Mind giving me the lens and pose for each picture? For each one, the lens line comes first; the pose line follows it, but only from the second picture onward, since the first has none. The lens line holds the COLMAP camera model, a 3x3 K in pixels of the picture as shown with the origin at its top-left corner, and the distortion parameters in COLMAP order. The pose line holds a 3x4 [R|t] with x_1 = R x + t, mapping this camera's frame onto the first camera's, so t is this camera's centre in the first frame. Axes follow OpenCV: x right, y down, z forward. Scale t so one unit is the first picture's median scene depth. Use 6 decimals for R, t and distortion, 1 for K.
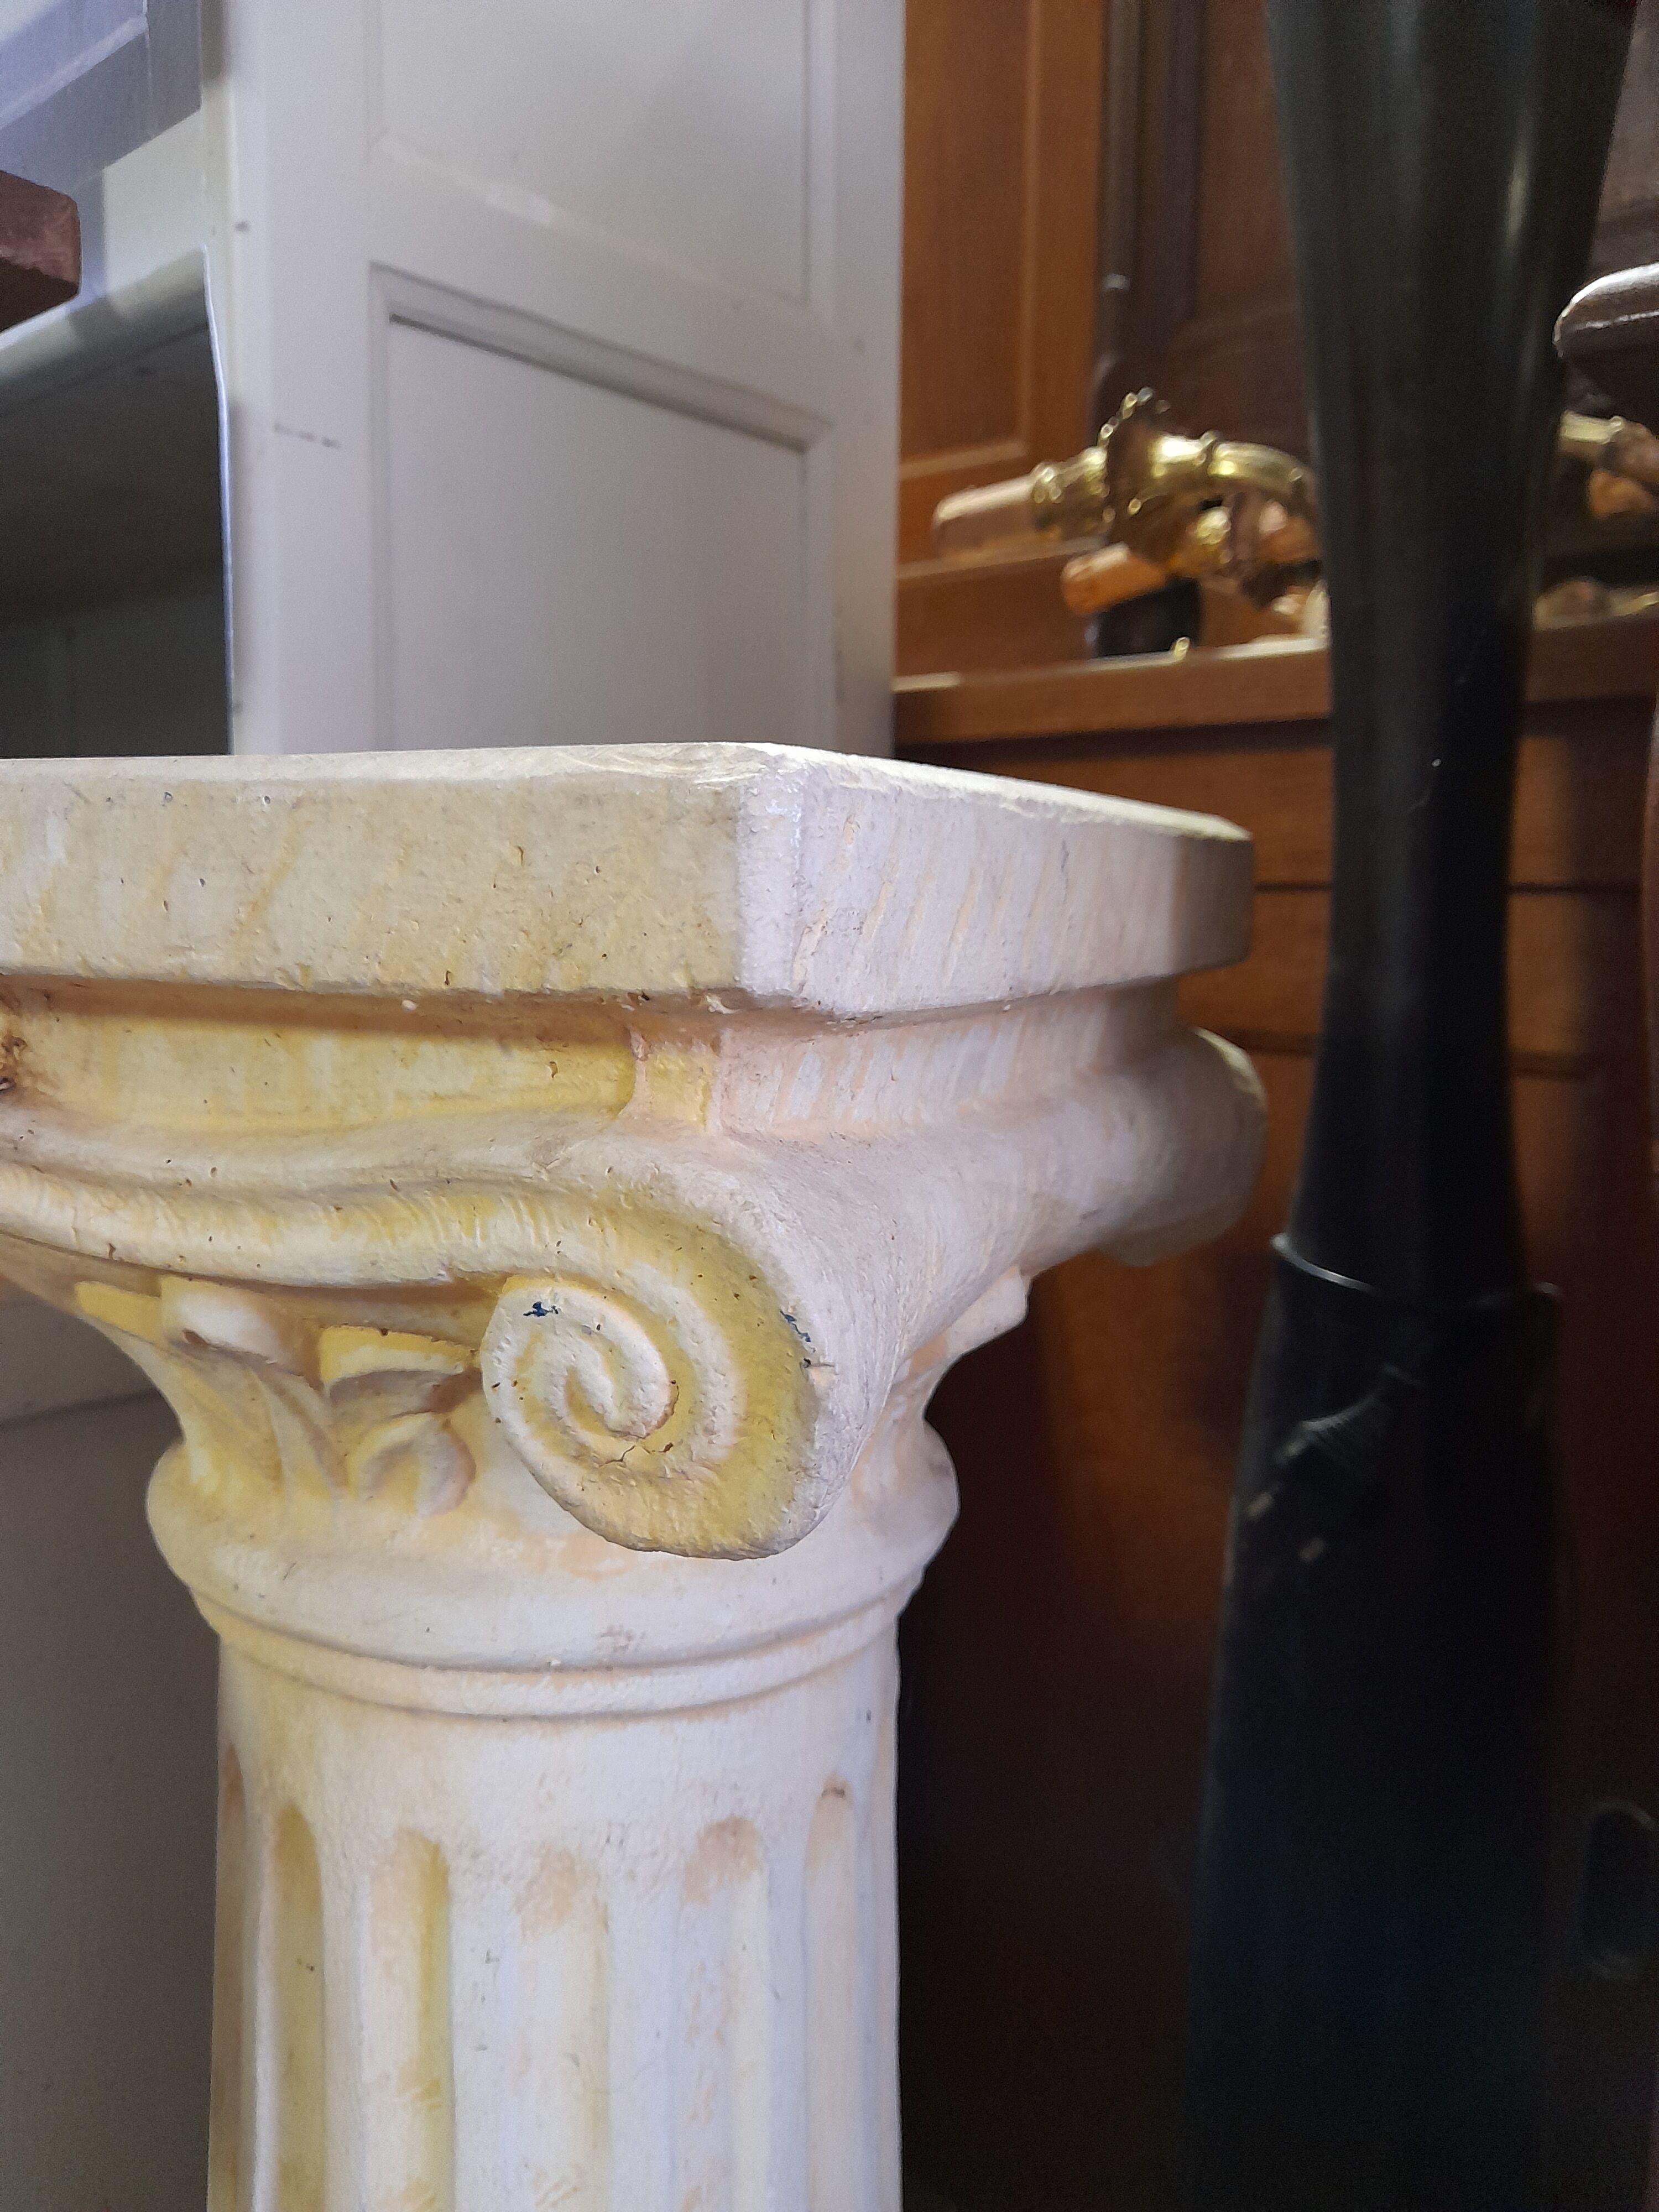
lens RADIAL K [[1636.4, 0, 817.5], [0, 1636.4, 1116.7], [0, 0, 1]] dist [0.047819, -0.055739]
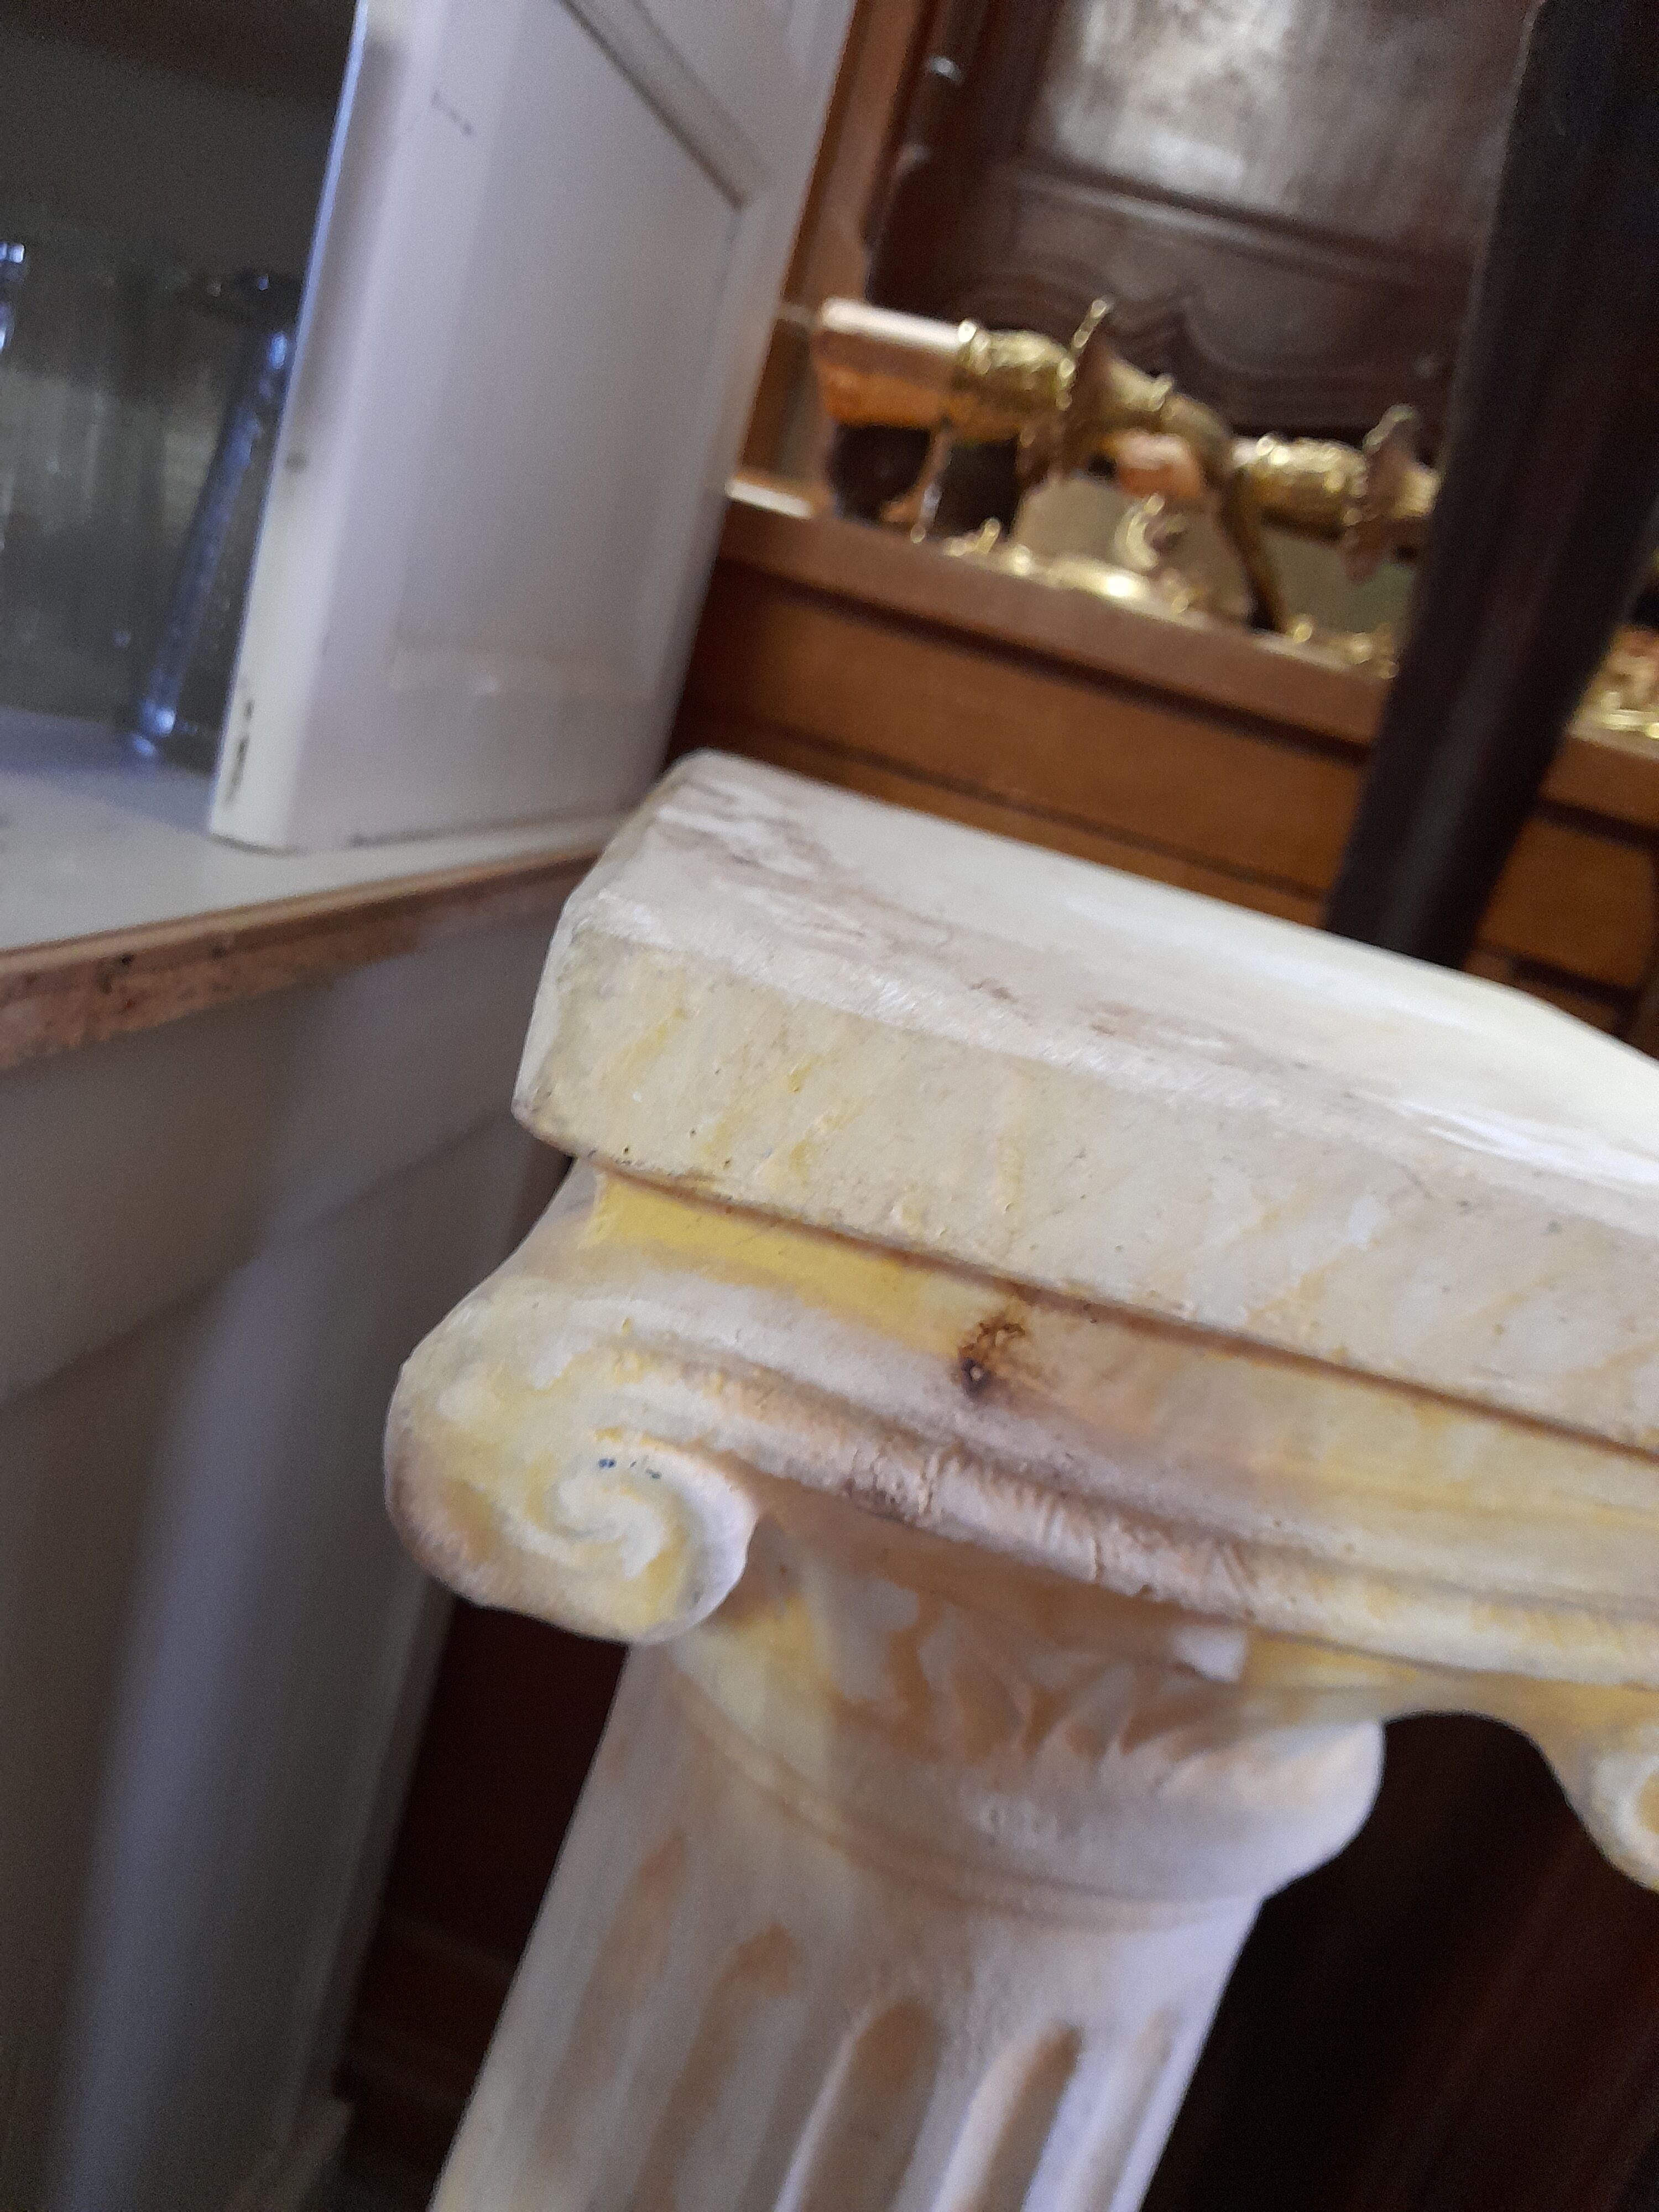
lens RADIAL K [[1636.4, 0, 808.3], [0, 1636.4, 1111.1], [0, 0, 1]] dist [0.047819, -0.055739]
pose [[0.848999, 0.079665, 0.522354, -1.049828], [-0.196837, 0.965100, 0.172737, -0.284607], [-0.490362, -0.249472, 0.835050, 0.393688]]
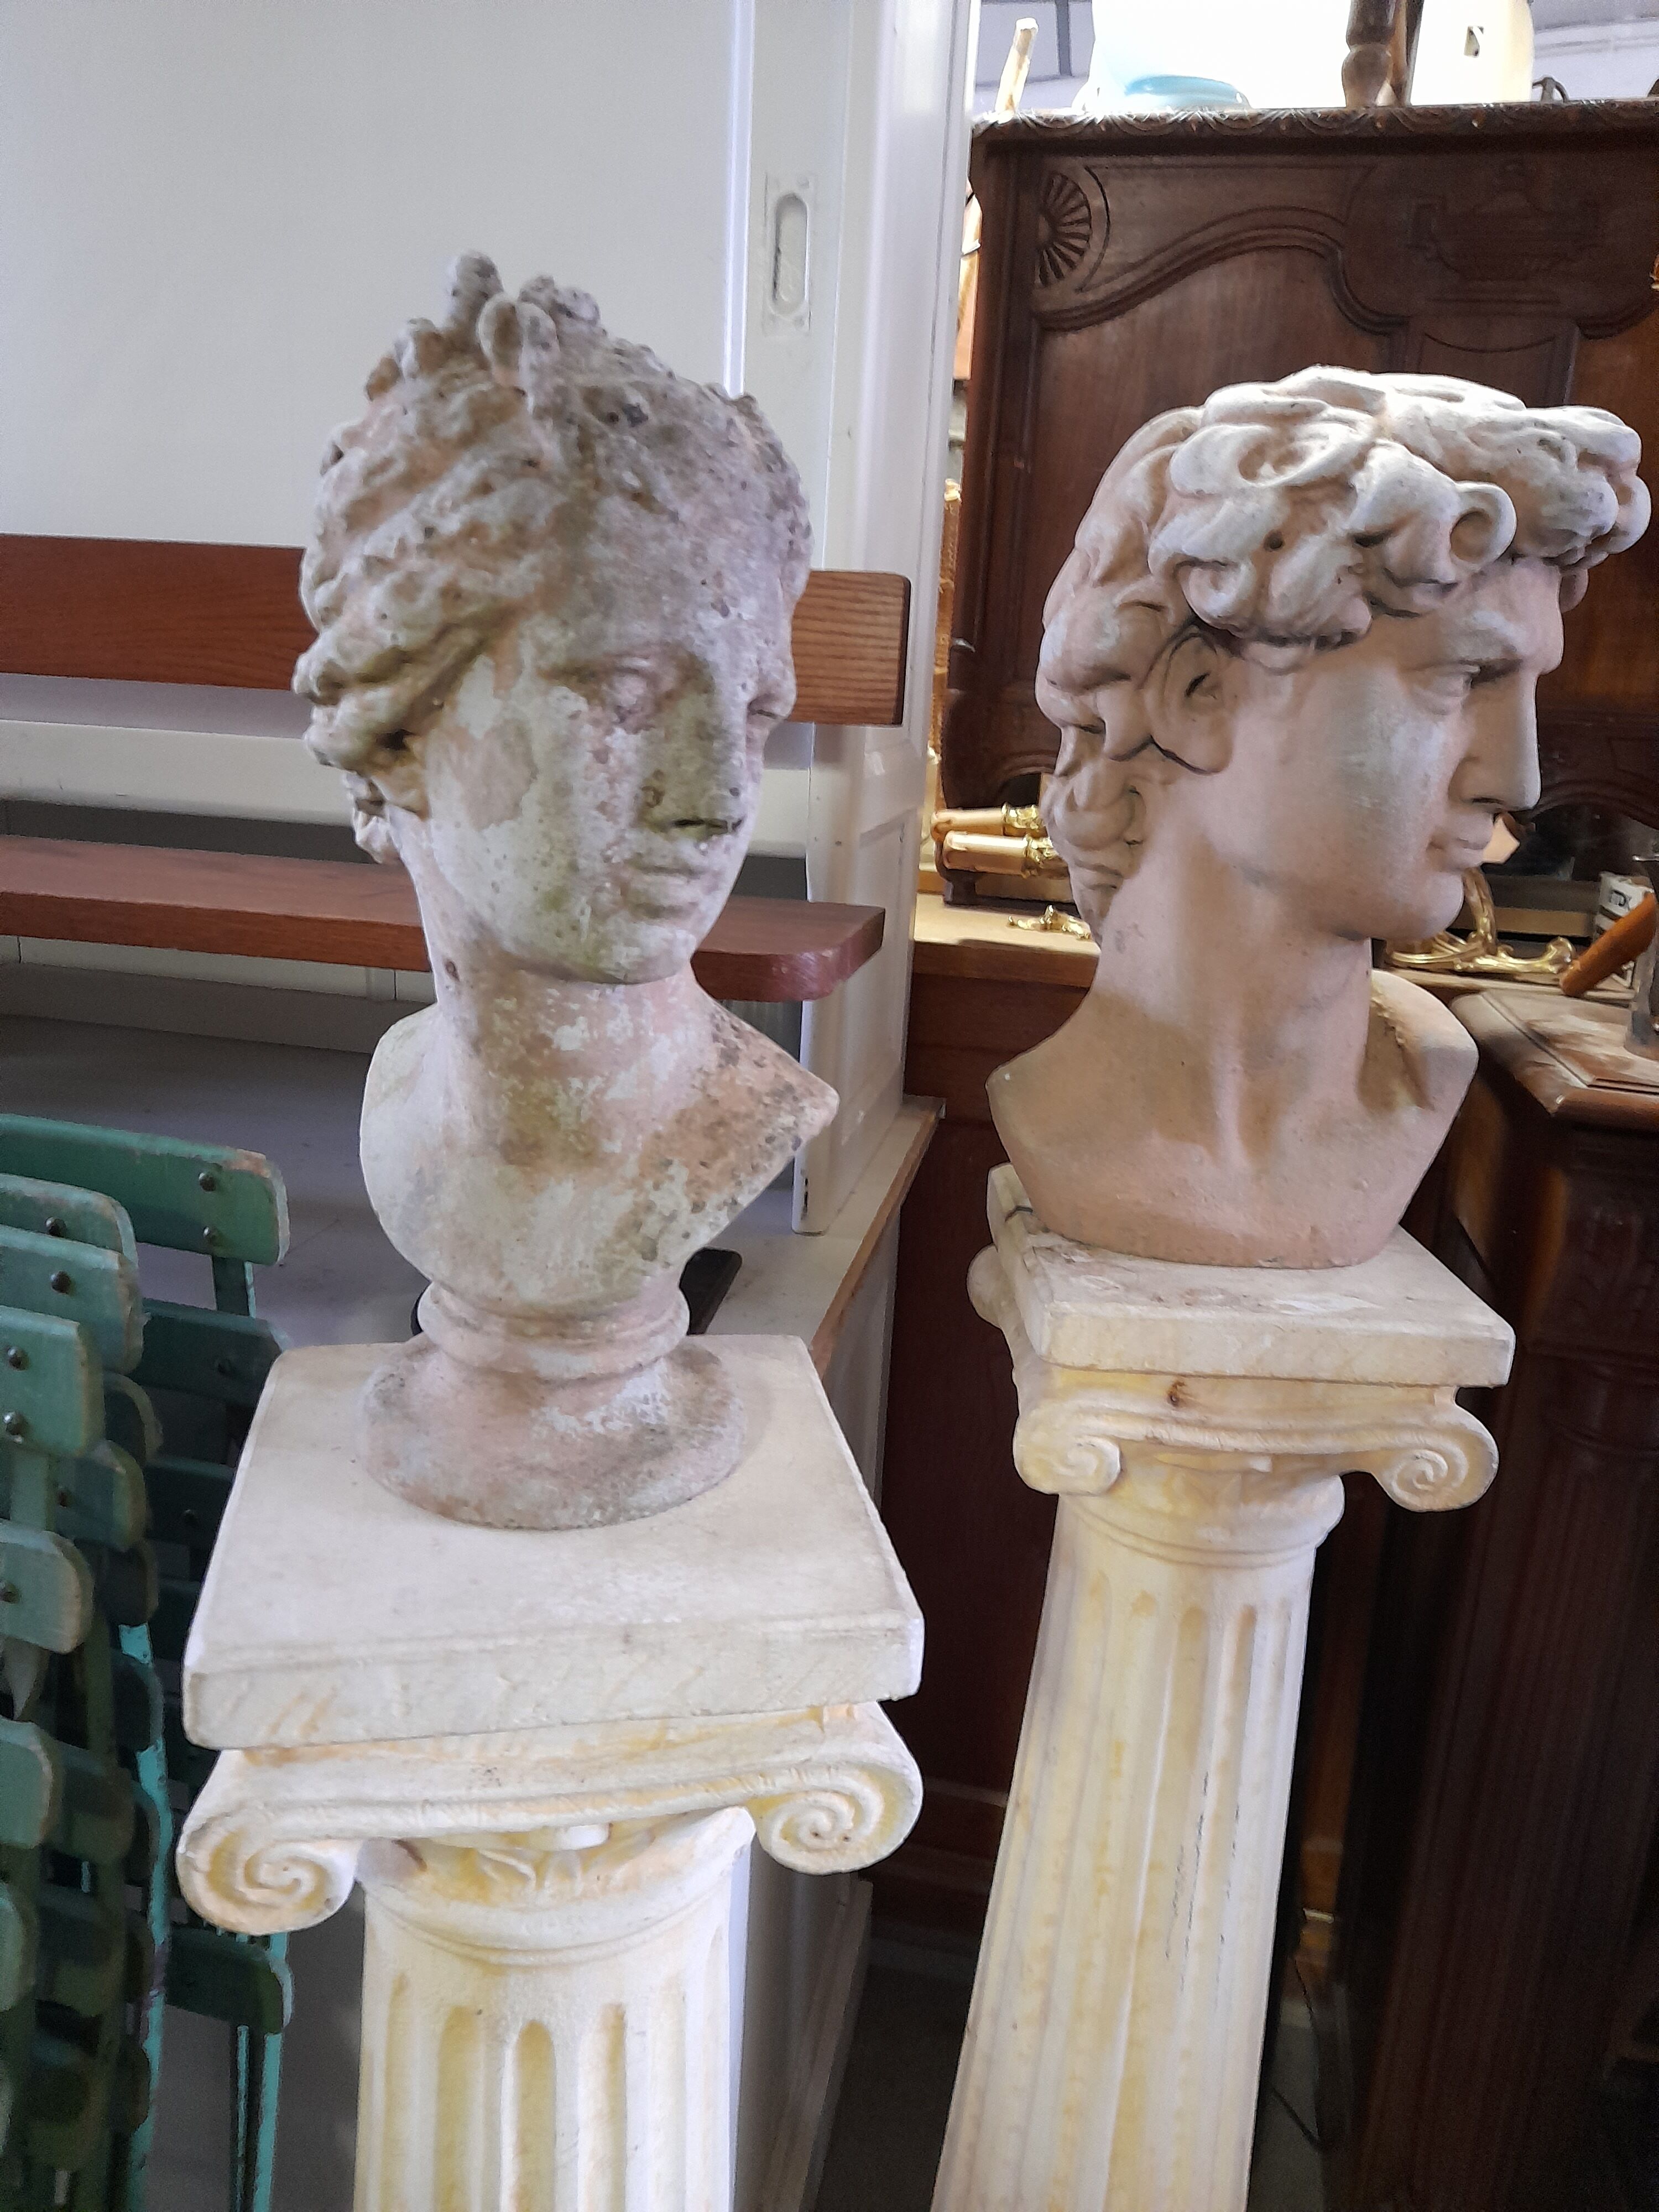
lens RADIAL K [[1636.4, 0, 793.0], [0, 1636.4, 1120.2], [0, 0, 1]] dist [0.047819, -0.055739]
pose [[0.874063, -0.106577, 0.473978, -2.522200], [0.027308, 0.984876, 0.171096, -1.071412], [-0.485044, -0.136605, 0.863754, -1.184288]]
